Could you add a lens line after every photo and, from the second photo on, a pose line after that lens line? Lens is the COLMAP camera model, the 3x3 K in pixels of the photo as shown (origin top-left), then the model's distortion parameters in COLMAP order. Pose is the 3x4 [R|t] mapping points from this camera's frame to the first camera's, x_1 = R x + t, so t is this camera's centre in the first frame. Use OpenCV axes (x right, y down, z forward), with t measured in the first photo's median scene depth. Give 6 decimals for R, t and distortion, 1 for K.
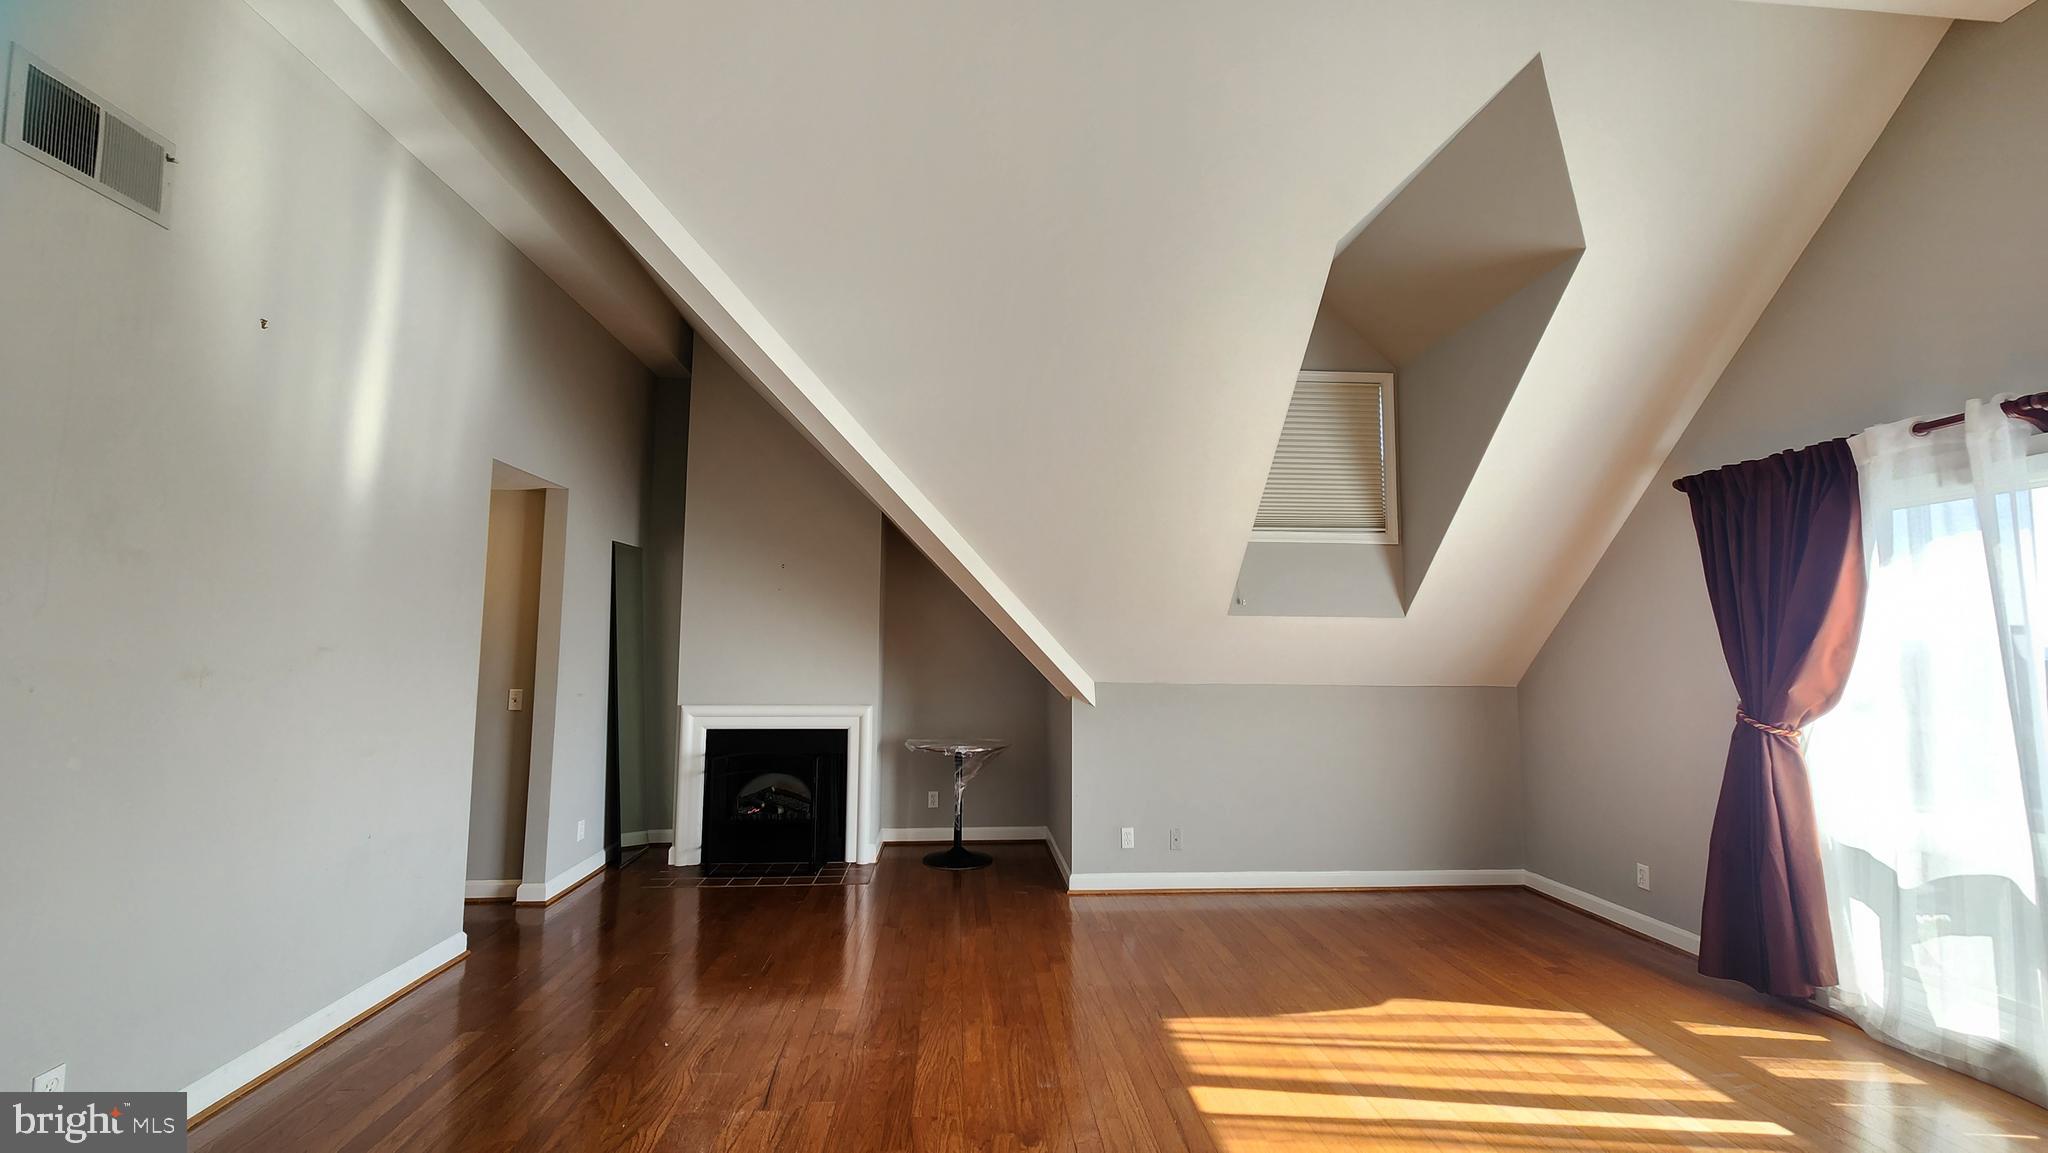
lens RADIAL K [[837.9, 0, 1023.4], [0, 837.9, 570.2], [0, 0, 1]] dist [0.003733, -0.003154]
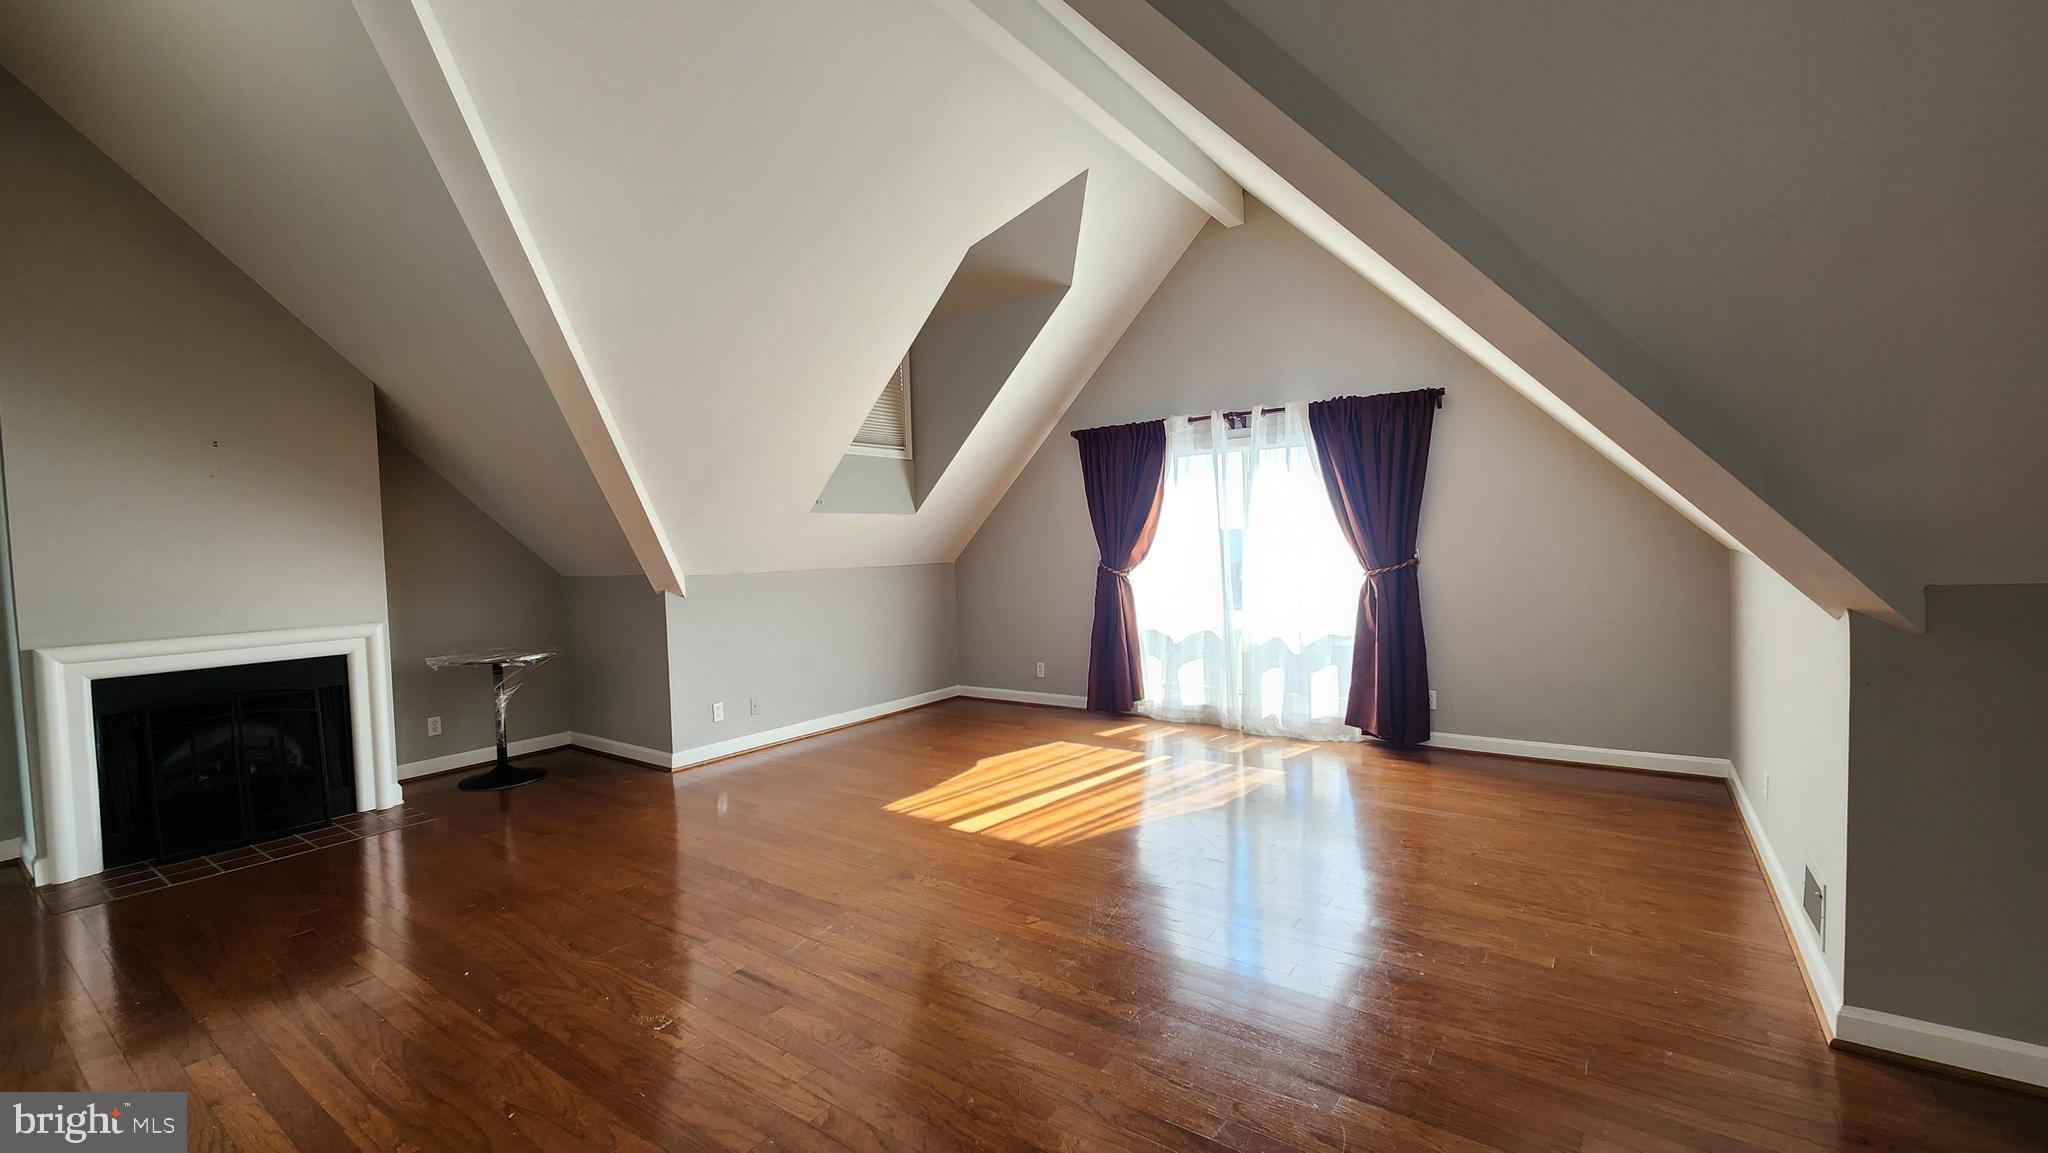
lens RADIAL K [[837.9, 0, 1025.0], [0, 837.9, 559.8], [0, 0, 1]] dist [0.003733, -0.003154]
pose [[0.635386, -0.041917, 0.771056, -0.682171], [-0.038712, 0.995541, 0.086022, 0.008515], [-0.771224, -0.084506, 0.630930, -0.003788]]
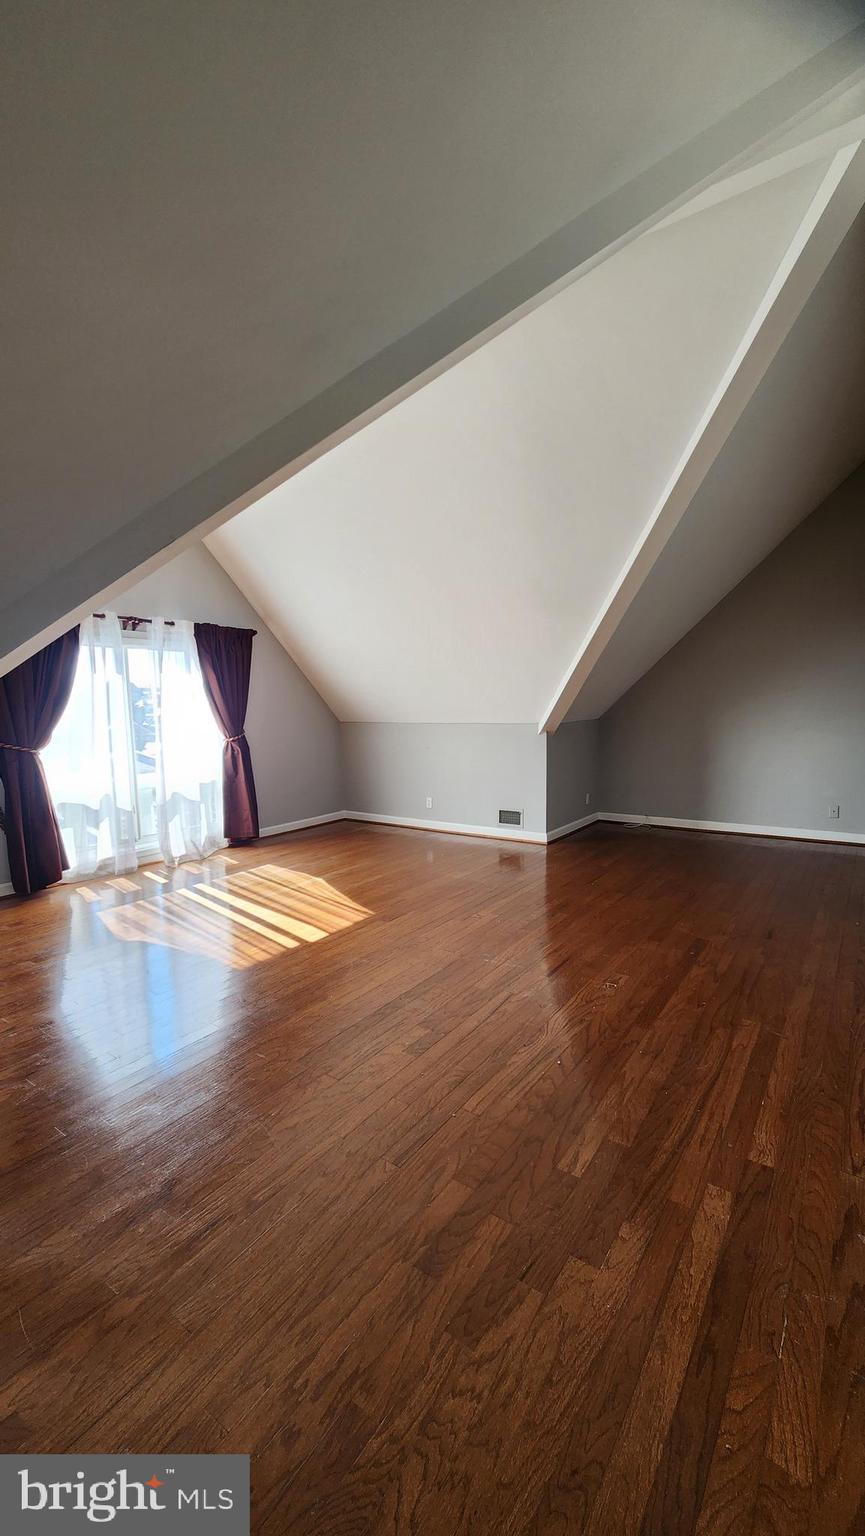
lens RADIAL K [[628.4, 0, 432.0], [0, 628.4, 771.0], [0, 0, 1]] dist [0.003733, -0.003154]
pose [[-0.770609, -0.060439, 0.634436, -0.711160], [-0.045175, 0.998169, 0.040219, 0.134444], [-0.635705, 0.002332, -0.771928, 1.551732]]
